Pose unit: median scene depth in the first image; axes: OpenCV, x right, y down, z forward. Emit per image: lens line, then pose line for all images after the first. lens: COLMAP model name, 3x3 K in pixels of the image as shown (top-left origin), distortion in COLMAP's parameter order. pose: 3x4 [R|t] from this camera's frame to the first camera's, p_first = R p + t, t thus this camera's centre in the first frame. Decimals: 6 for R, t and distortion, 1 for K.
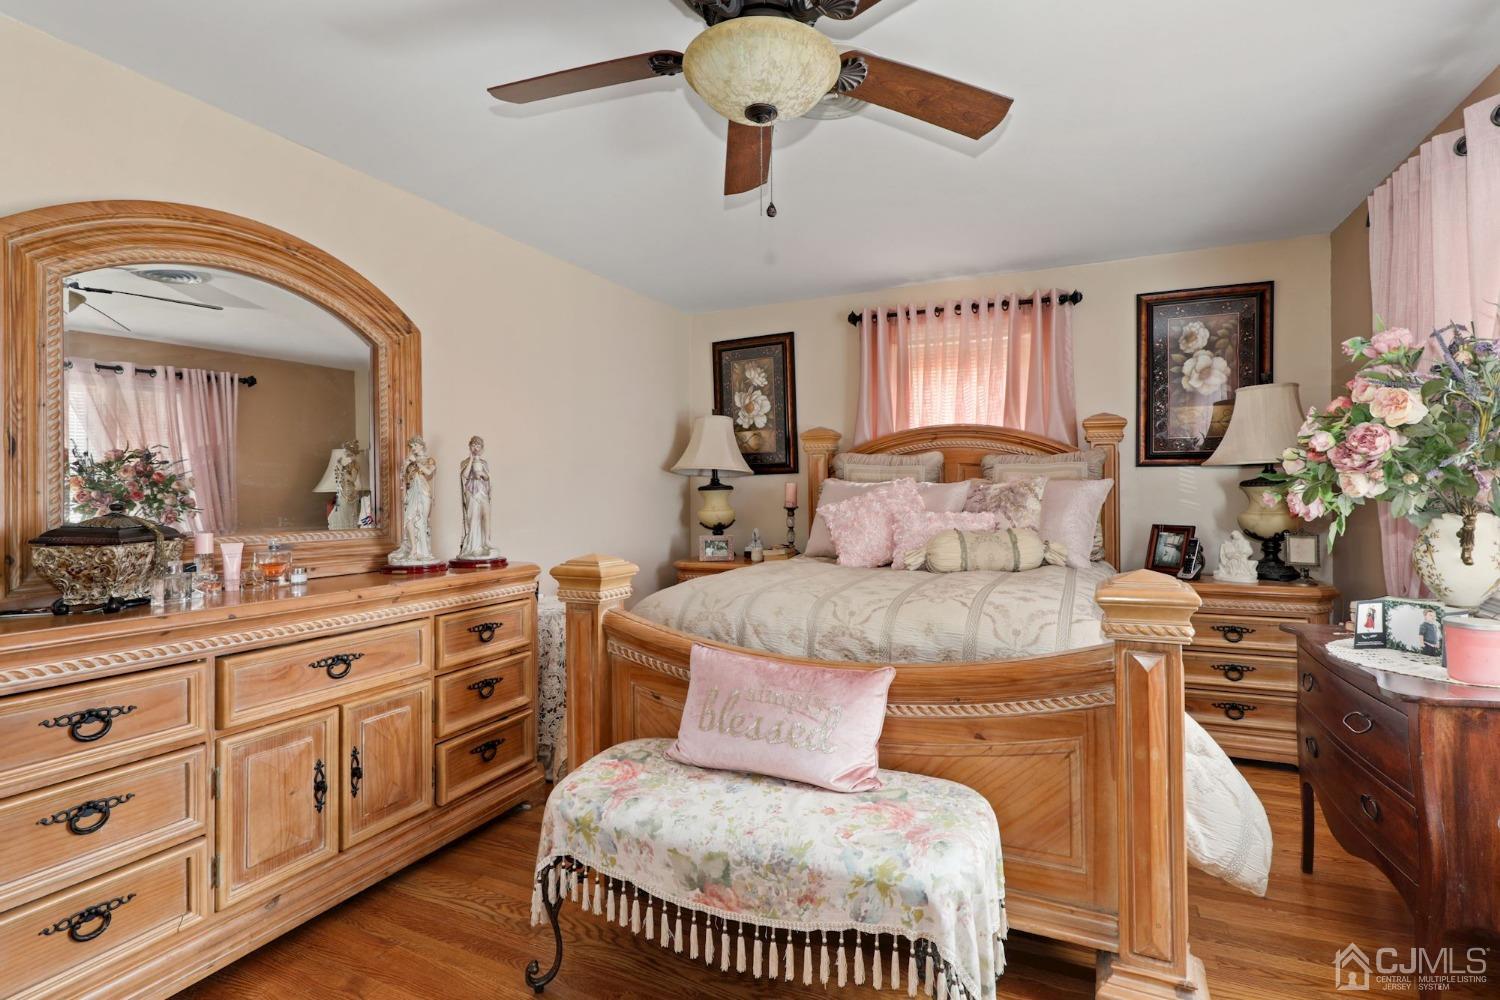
lens RADIAL K [[702.7, 0, 768.0], [0, 702.7, 497.0], [0, 0, 1]] dist [-0.000079, 0.000173]
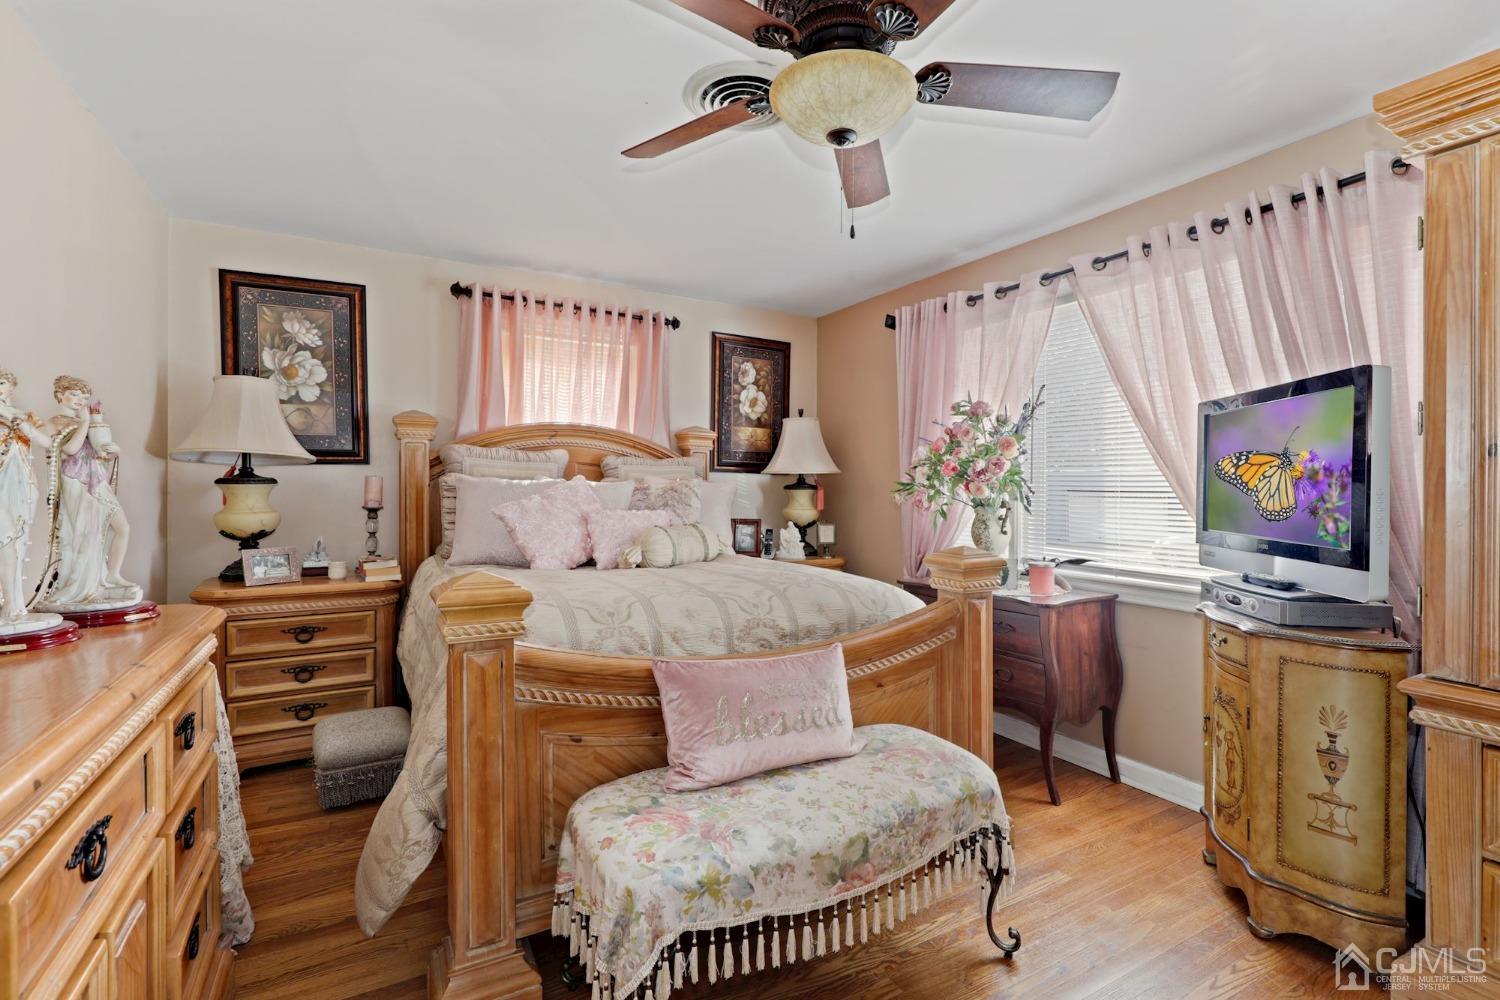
lens RADIAL K [[702.7, 0, 768.0], [0, 702.7, 497.0], [0, 0, 1]] dist [-0.000079, 0.000173]
pose [[0.580322, 0.004235, 0.814376, -0.422027], [-0.005997, 0.999982, -0.000927, 0.001119], [-0.814365, -0.004346, 0.580336, 0.210470]]
